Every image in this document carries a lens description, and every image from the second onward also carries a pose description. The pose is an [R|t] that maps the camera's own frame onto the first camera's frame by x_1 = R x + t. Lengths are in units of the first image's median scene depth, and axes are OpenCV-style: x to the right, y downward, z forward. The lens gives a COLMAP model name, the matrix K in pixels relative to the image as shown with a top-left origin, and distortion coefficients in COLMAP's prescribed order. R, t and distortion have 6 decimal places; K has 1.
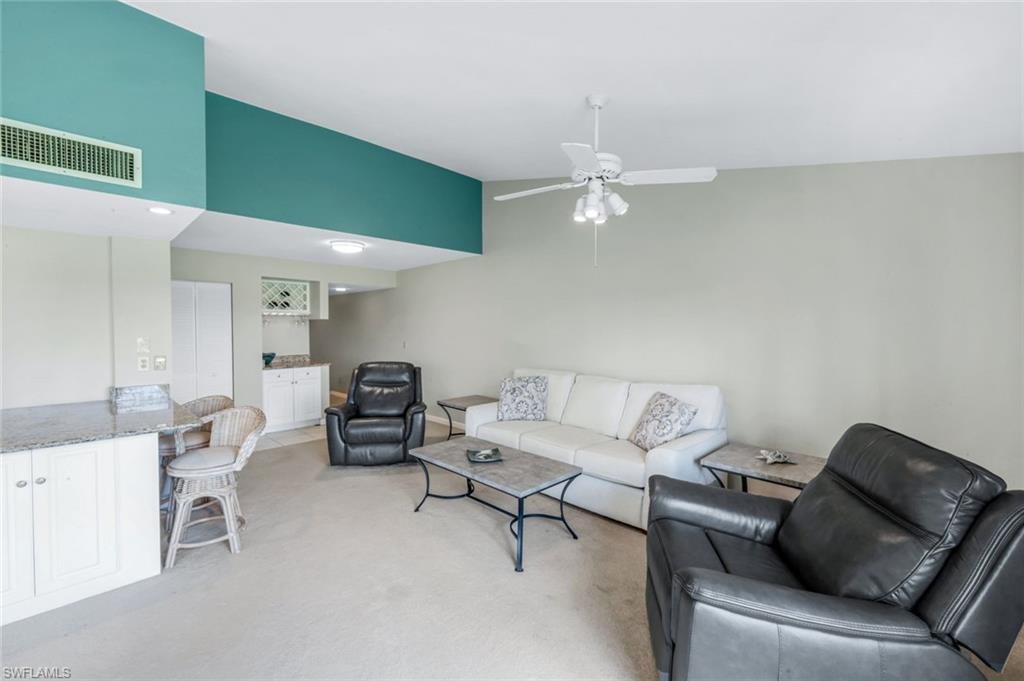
lens RADIAL K [[418.0, 0, 512.0], [0, 418.0, 340.5], [0, 0, 1]] dist [0.000015, 0.000011]
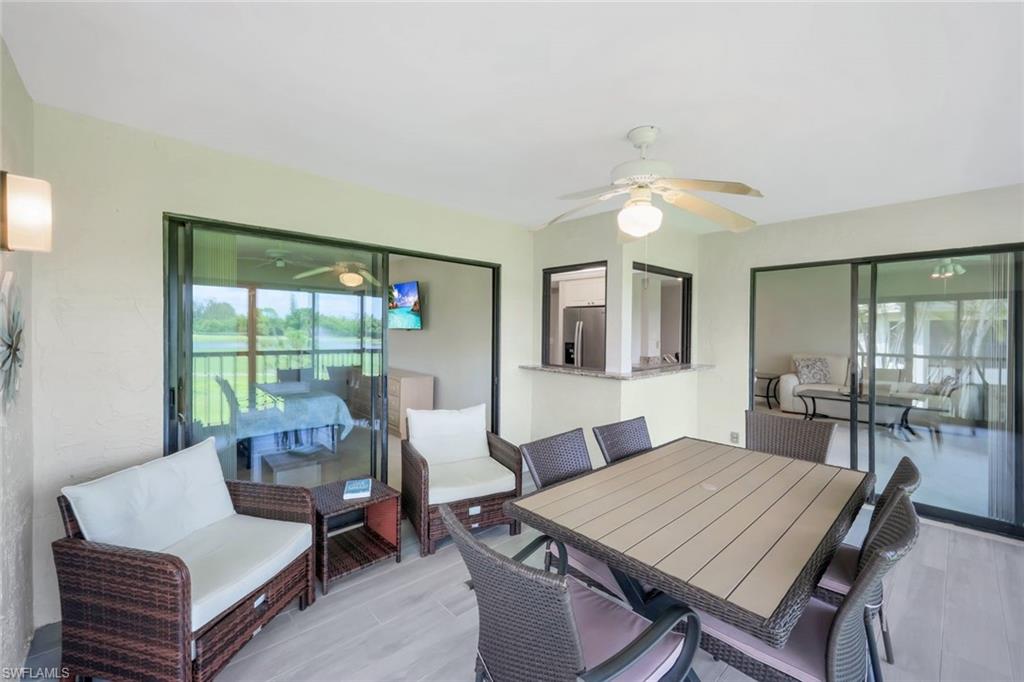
lens RADIAL K [[419.9, 0, 510.9], [0, 419.9, 335.3], [0, 0, 1]] dist [0.001227, 0.000157]
pose [[0.997691, 0.011817, -0.066879, -1.386734], [-0.013119, 0.999732, -0.019068, 0.059781], [0.066636, 0.019901, 0.997579, -0.955898]]
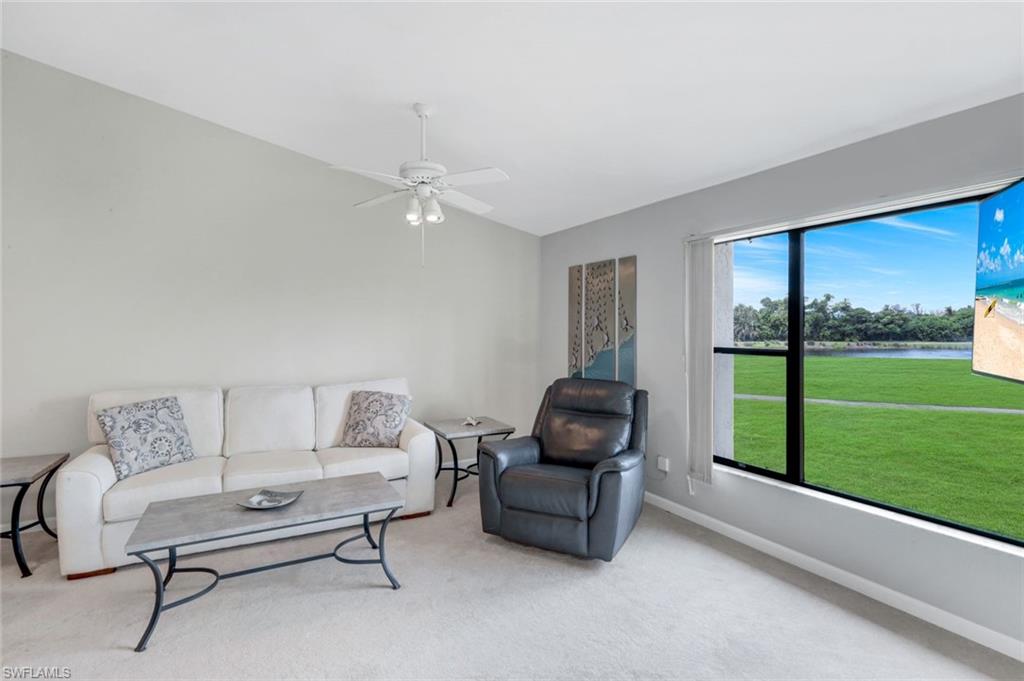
lens RADIAL K [[491.7, 0, 512.0], [0, 491.7, 340.5], [0, 0, 1]] dist [-0.000137, 0.000101]
pose [[0.305038, -0.021150, 0.952105, -0.692564], [0.031464, 0.999431, 0.012121, 0.001969], [-0.951820, 0.026260, 0.305530, 0.313493]]
